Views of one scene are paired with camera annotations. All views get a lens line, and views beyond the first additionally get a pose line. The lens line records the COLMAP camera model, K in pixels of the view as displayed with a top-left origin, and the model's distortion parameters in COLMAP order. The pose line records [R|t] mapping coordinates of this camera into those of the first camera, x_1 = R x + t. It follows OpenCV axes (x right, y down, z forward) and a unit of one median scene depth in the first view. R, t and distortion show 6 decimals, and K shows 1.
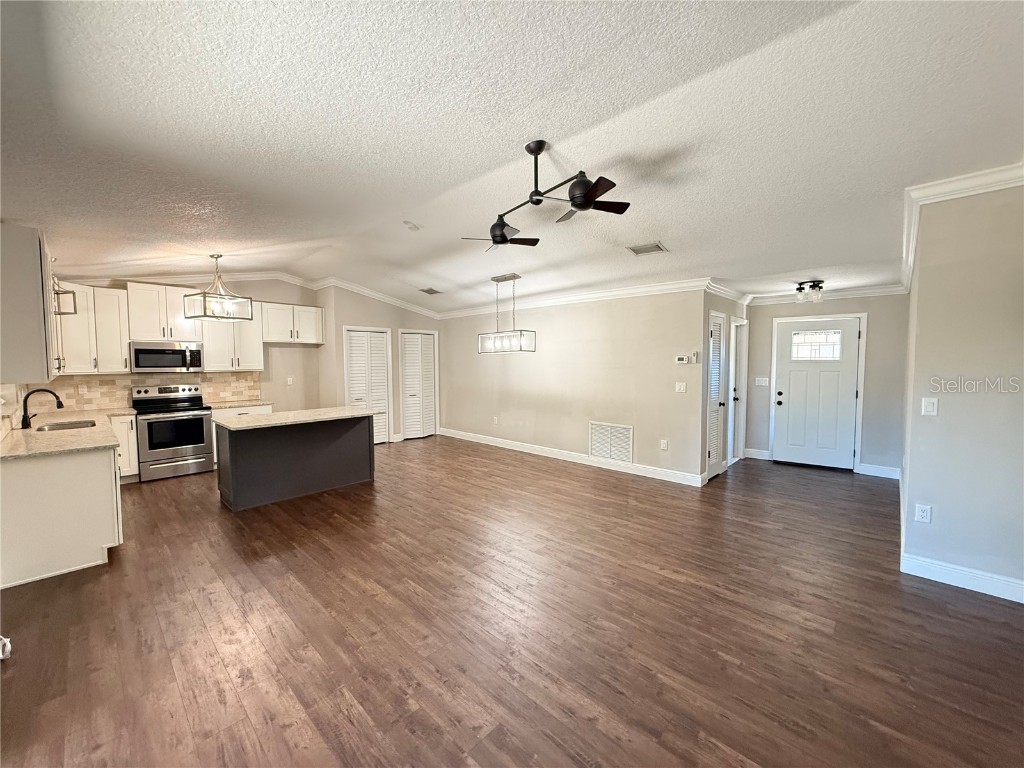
lens RADIAL K [[408.1, 0, 509.3], [0, 408.1, 384.1], [0, 0, 1]] dist [-0.000140, -0.000087]
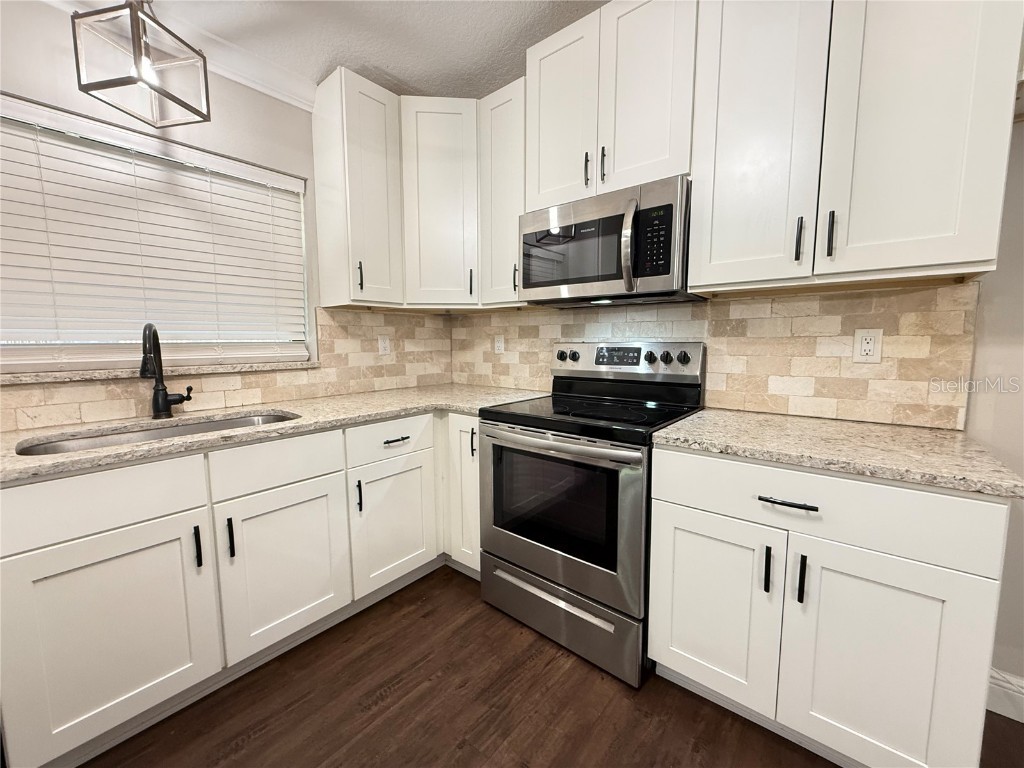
lens RADIAL K [[408.1, 0, 509.3], [0, 408.1, 384.1], [0, 0, 1]] dist [-0.000140, -0.000087]
pose [[0.064427, 0.109080, -0.991943, -0.530161], [-0.053334, 0.992964, 0.105728, 0.007415], [0.996496, 0.046093, 0.069791, 0.943732]]
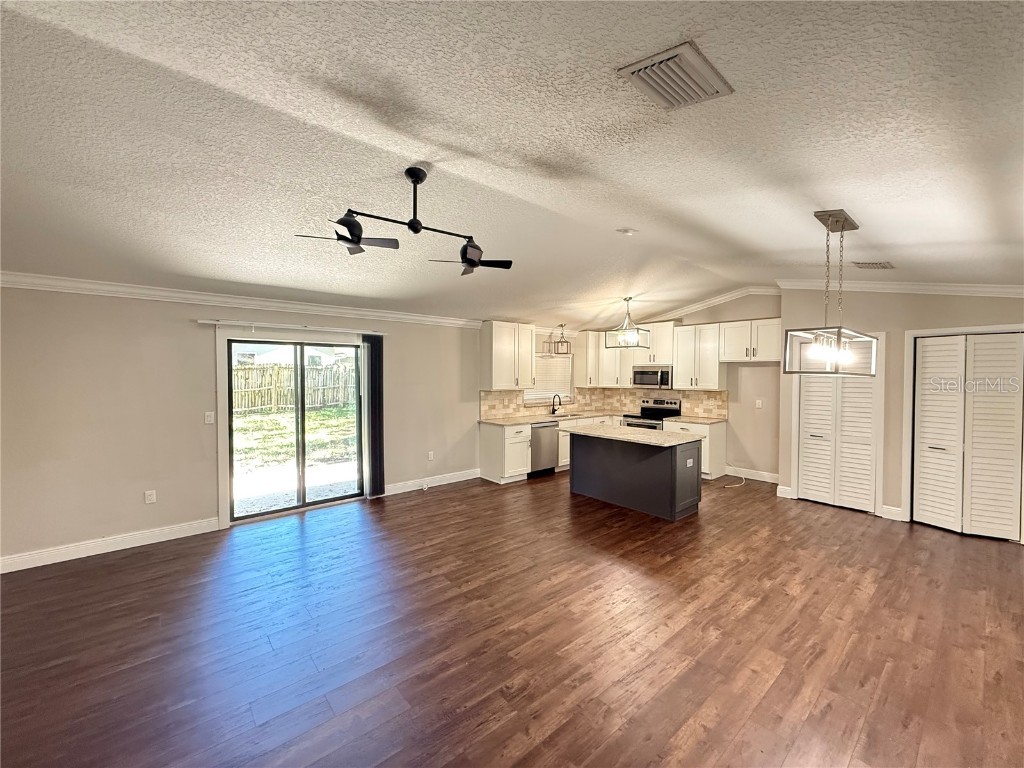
lens RADIAL K [[408.1, 0, 509.3], [0, 408.1, 384.1], [0, 0, 1]] dist [-0.000140, -0.000087]
pose [[-0.106423, 0.029219, -0.993892, 0.537532], [-0.059539, 0.997587, 0.035702, -0.064345], [0.992537, 0.062975, -0.104427, 0.701516]]
